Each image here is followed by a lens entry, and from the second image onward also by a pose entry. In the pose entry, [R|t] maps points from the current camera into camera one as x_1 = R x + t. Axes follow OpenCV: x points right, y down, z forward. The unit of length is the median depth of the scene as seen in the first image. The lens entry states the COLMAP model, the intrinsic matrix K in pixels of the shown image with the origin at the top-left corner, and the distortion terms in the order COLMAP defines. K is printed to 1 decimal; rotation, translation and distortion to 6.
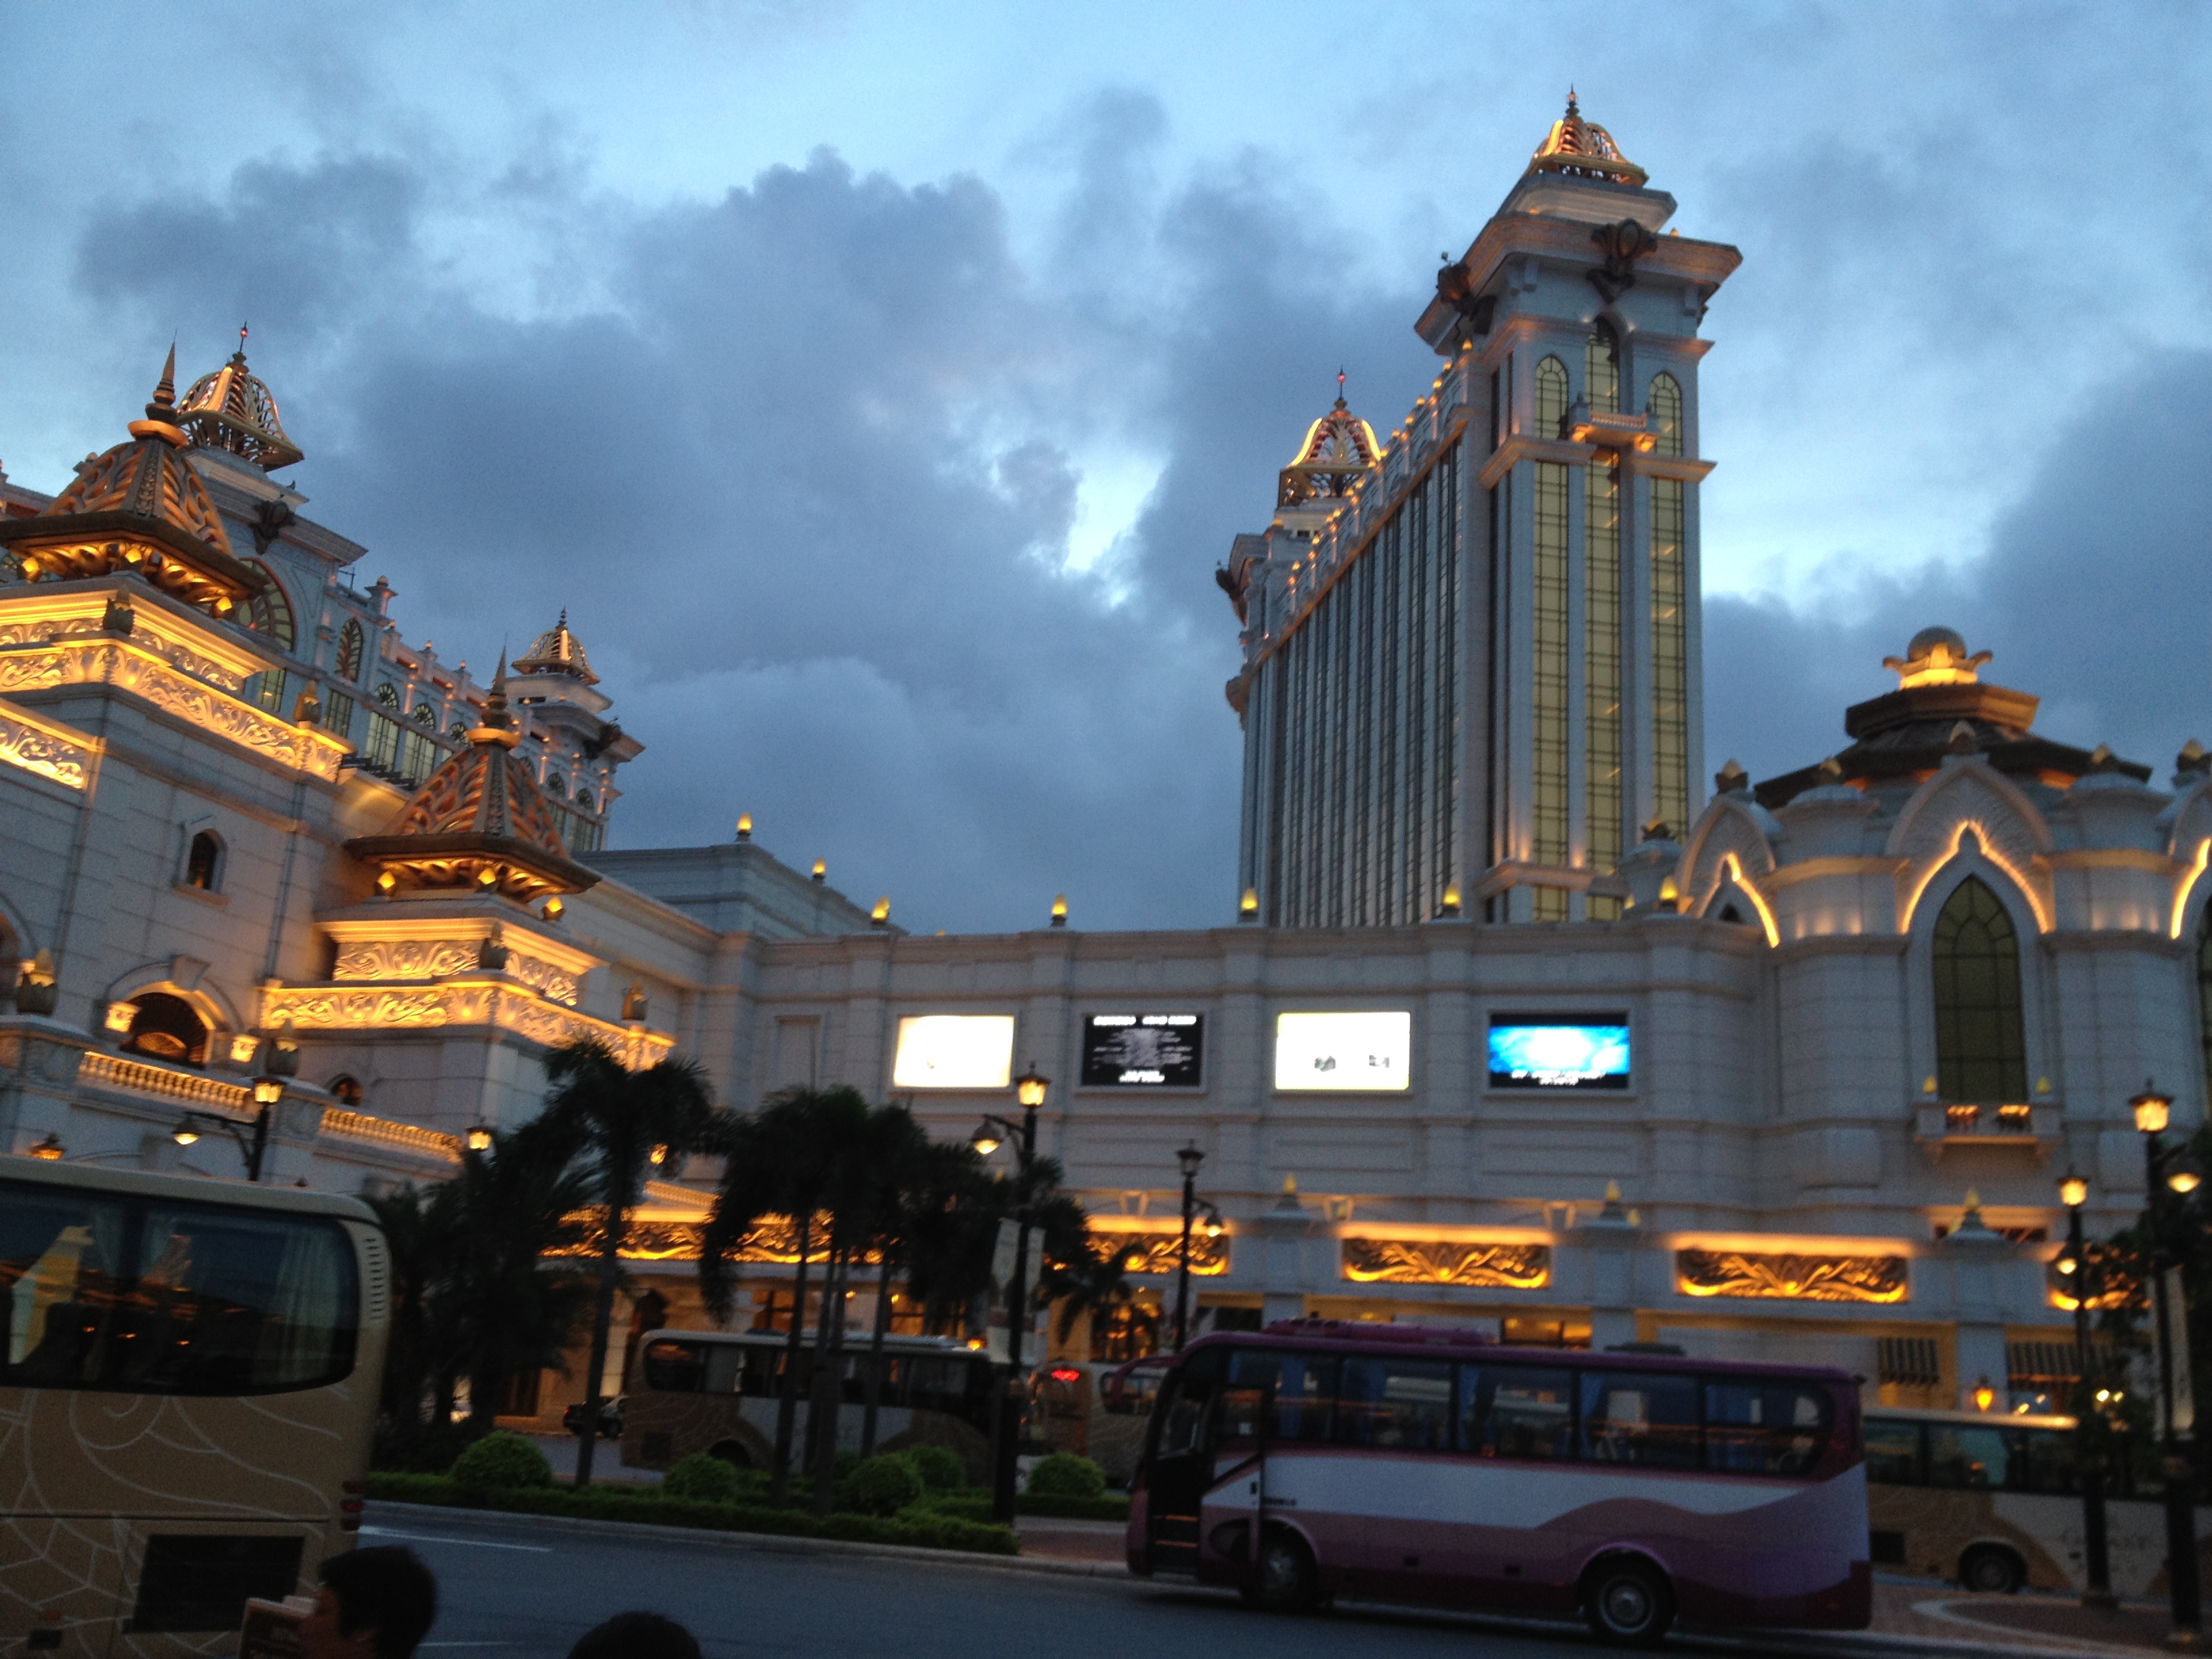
lens RADIAL K [[2055.4, 0, 1108.0], [0, 2055.4, 867.7], [0, 0, 1]] dist [0.108528, -0.234426]
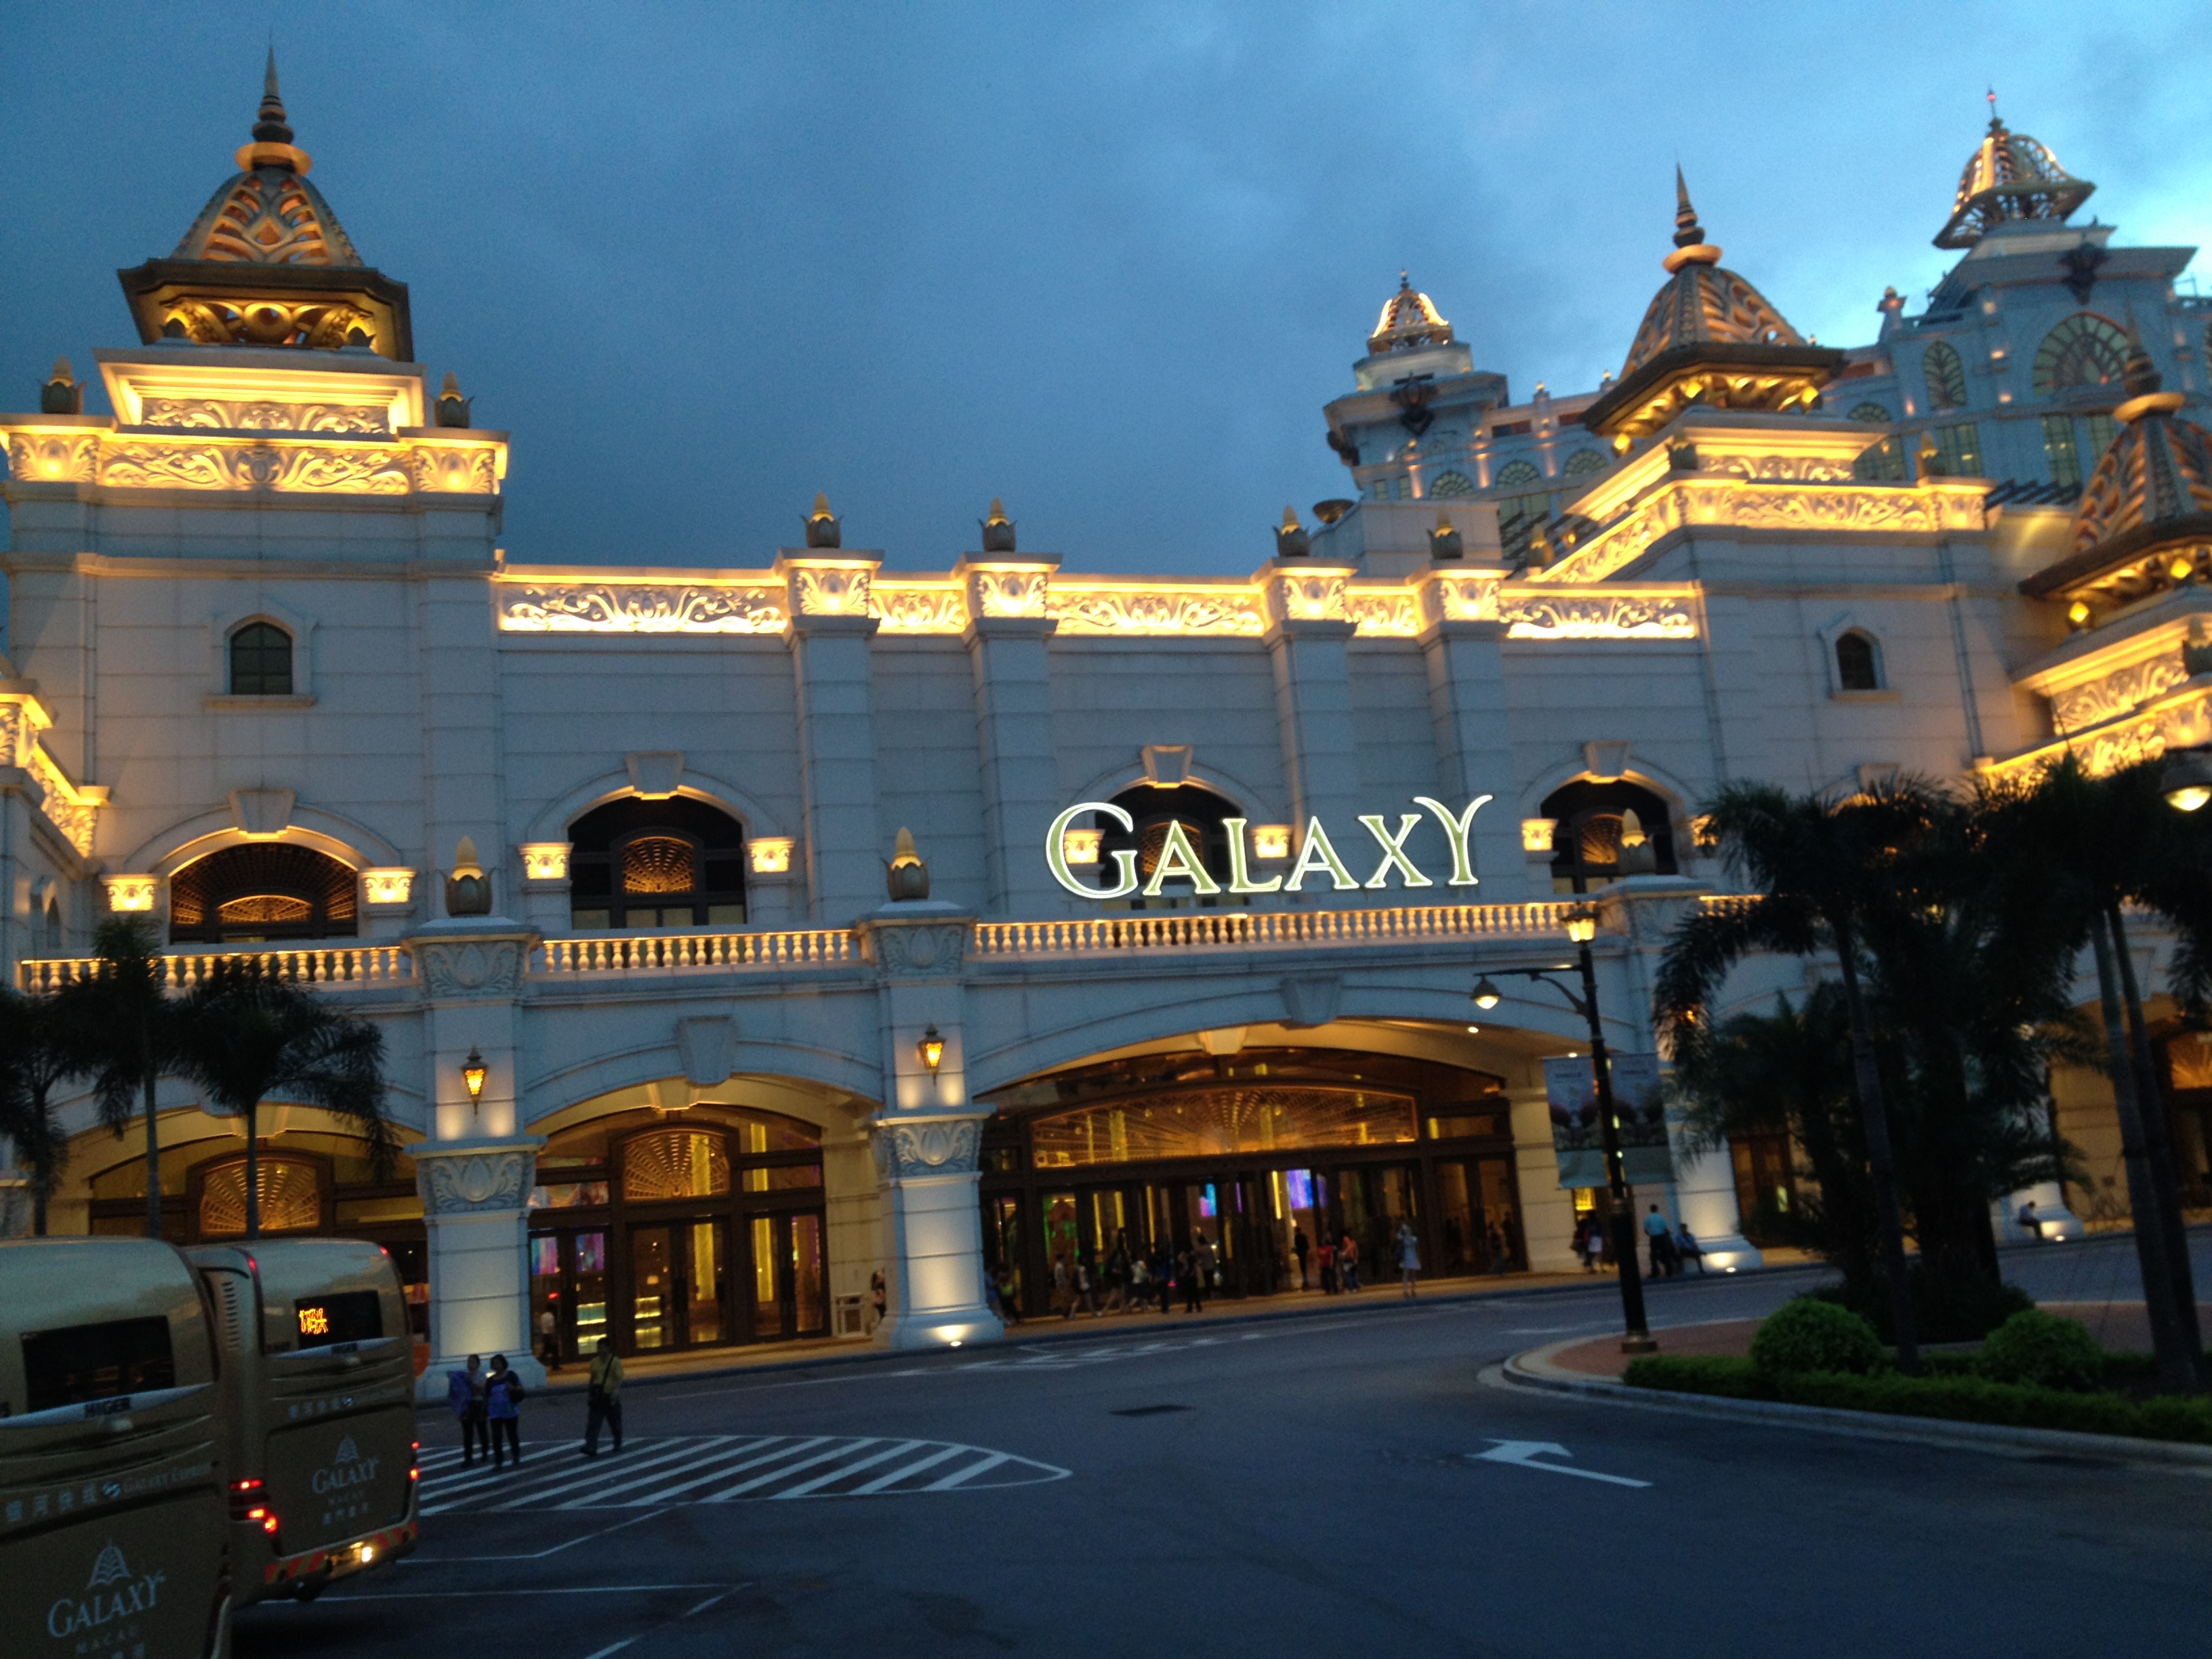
lens RADIAL K [[2055.4, 0, 1108.0], [0, 2055.4, 867.7], [0, 0, 1]] dist [0.108528, -0.234426]
pose [[0.569875, -0.241556, -0.785425, 0.081636], [0.317312, 0.946368, -0.060824, 0.032658], [0.757994, -0.214563, 0.615961, 0.139800]]
